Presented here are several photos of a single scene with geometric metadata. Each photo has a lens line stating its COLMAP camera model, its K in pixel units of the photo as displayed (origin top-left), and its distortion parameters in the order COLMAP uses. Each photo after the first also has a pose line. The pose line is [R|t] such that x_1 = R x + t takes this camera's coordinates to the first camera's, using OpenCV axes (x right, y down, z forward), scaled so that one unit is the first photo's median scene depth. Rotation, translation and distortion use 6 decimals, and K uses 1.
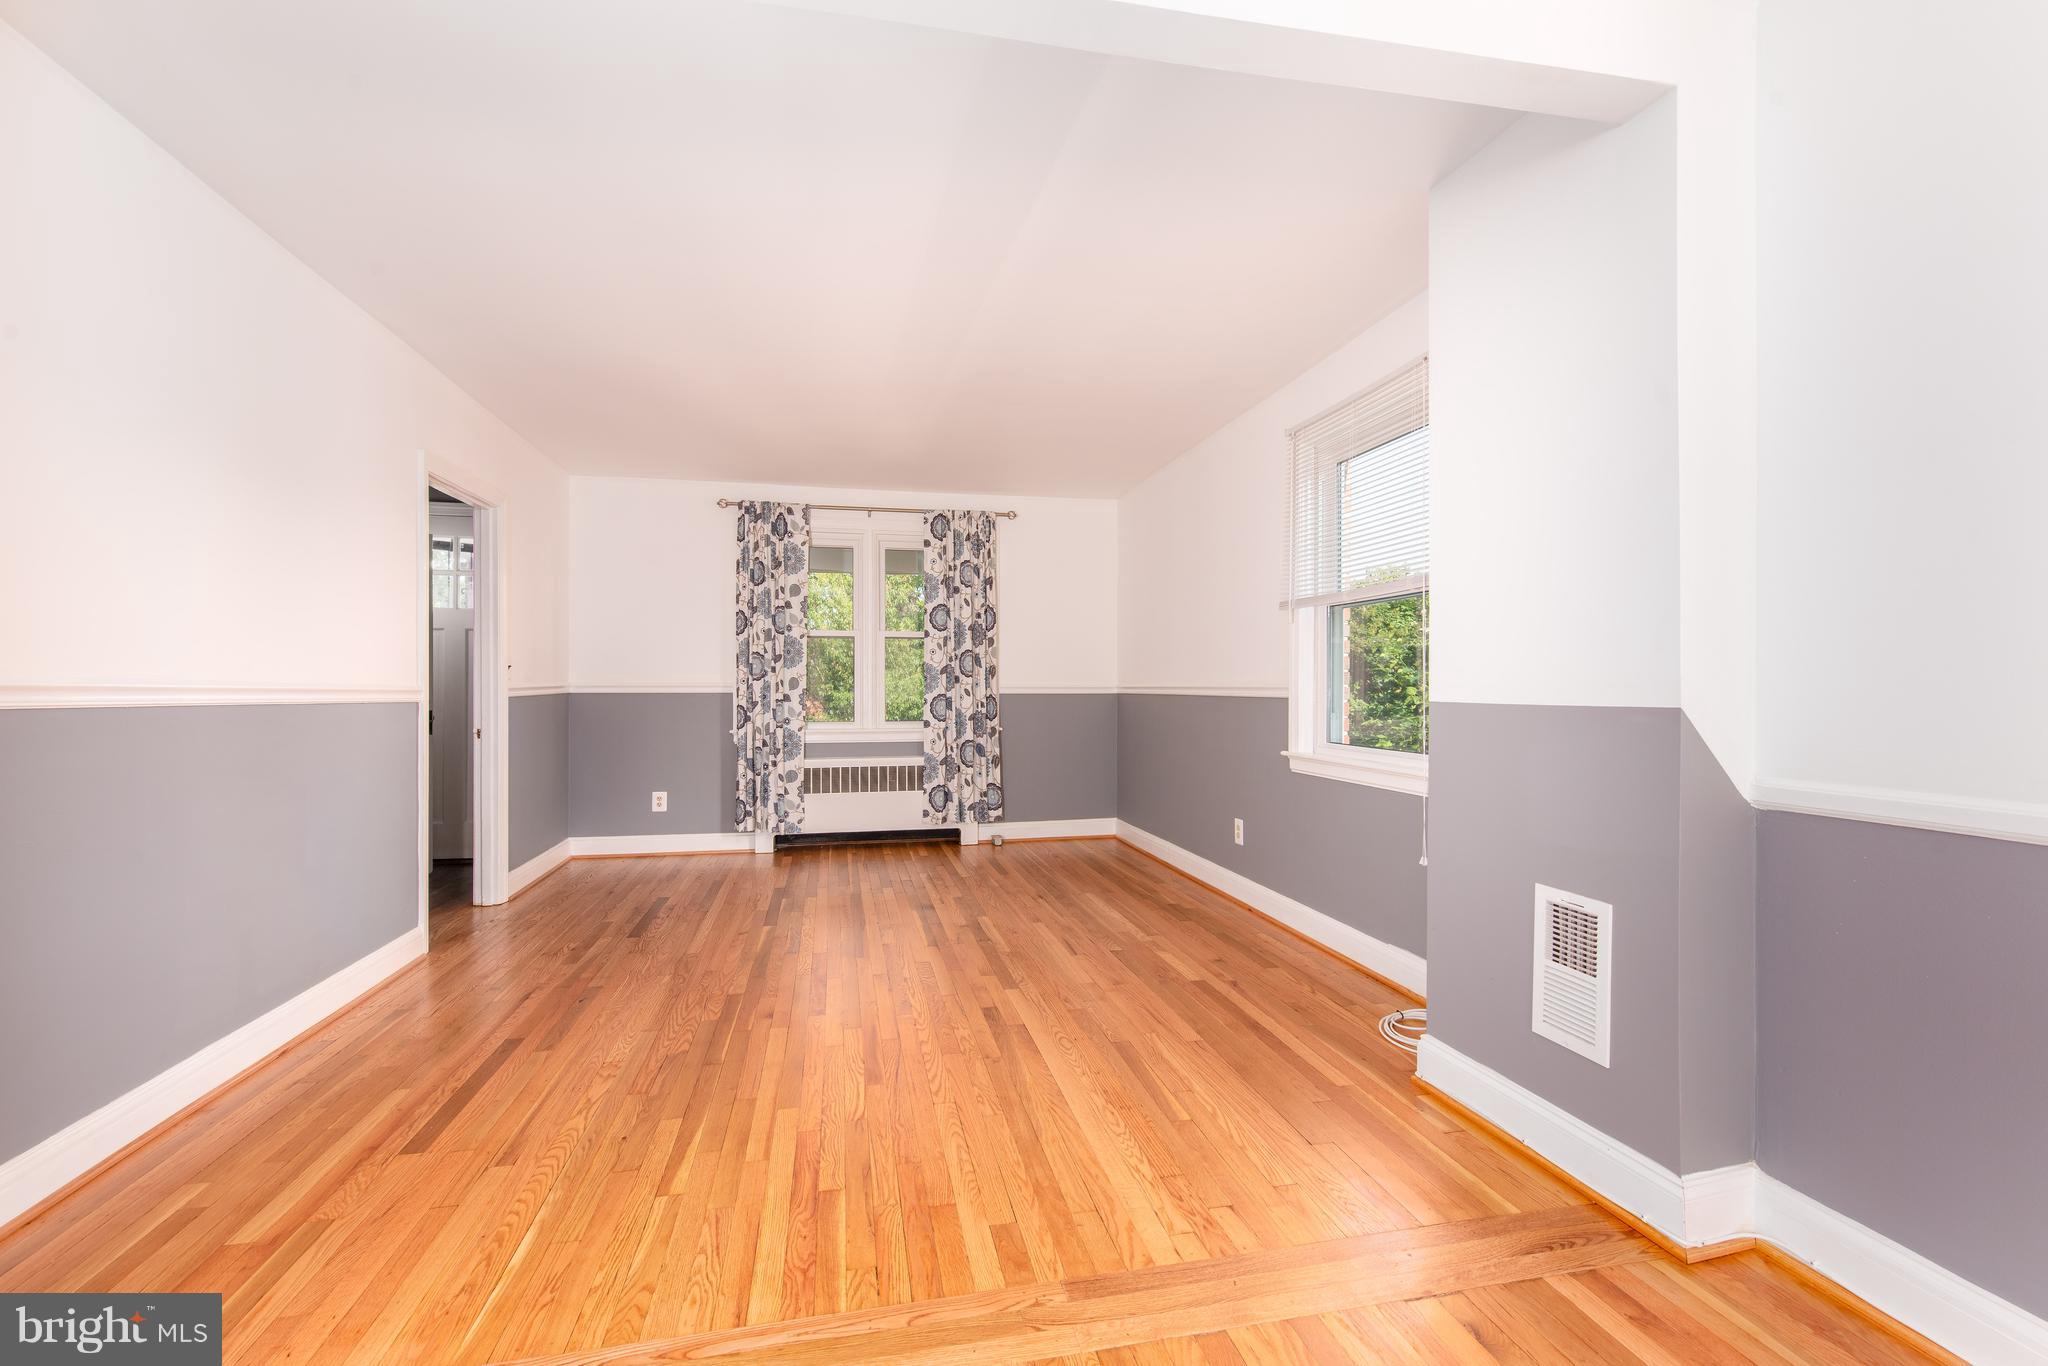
lens RADIAL K [[857.4, 0, 1021.0], [0, 857.4, 684.1], [0, 0, 1]] dist [-0.000178, -0.000191]
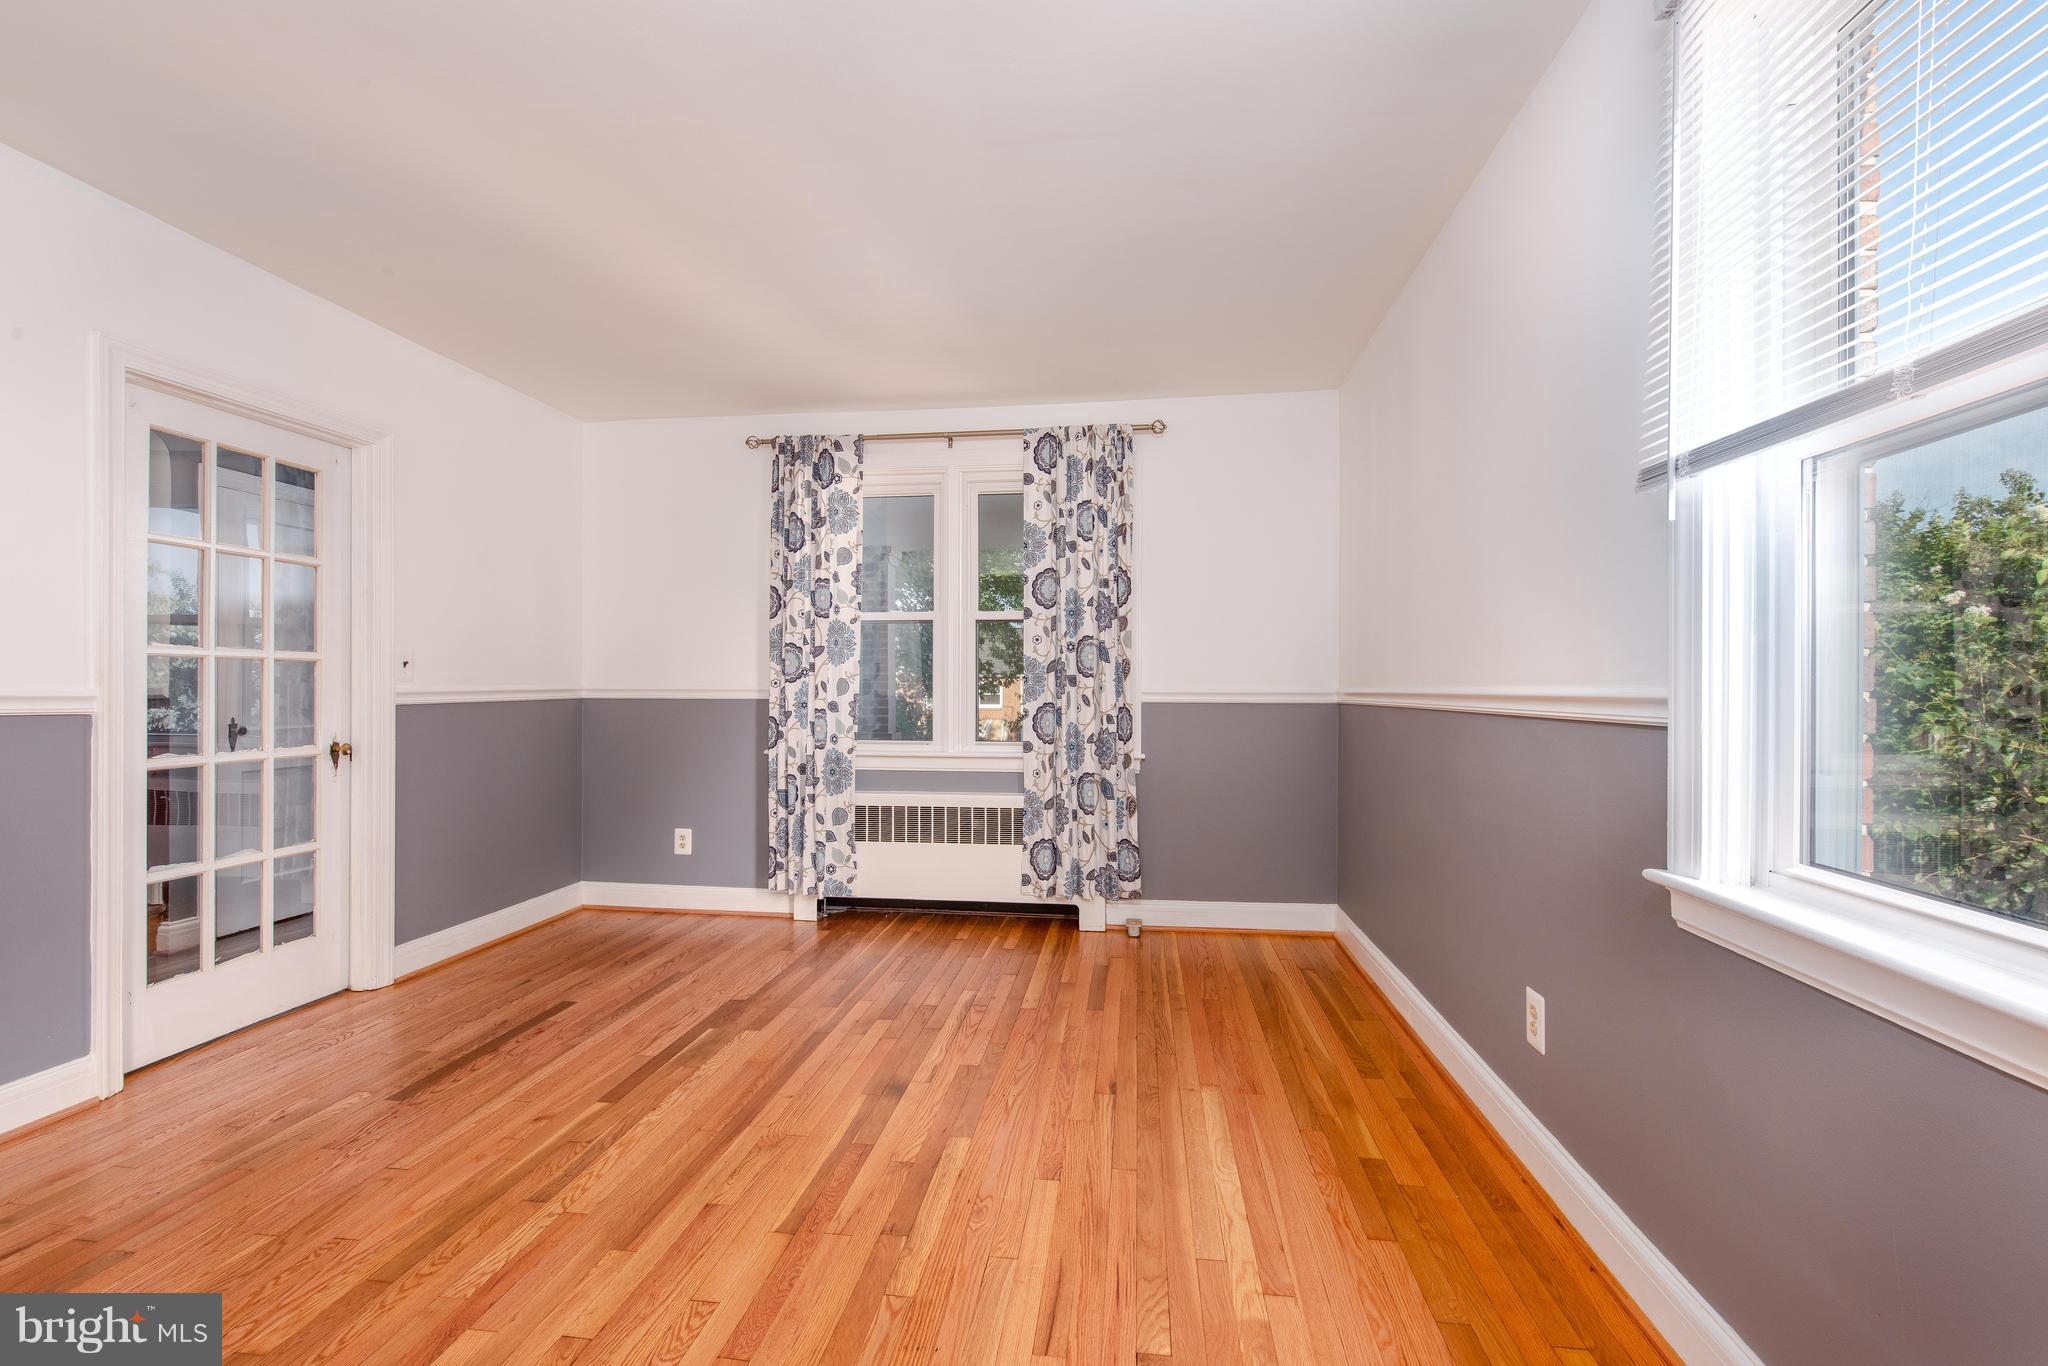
lens RADIAL K [[857.4, 0, 1022.9], [0, 857.4, 687.7], [0, 0, 1]] dist [-0.000178, -0.000191]
pose [[0.941928, 0.001499, -0.335813, 0.117368], [-0.001013, 0.999998, 0.001622, -0.001174], [0.335814, -0.001188, 0.941927, 0.377302]]
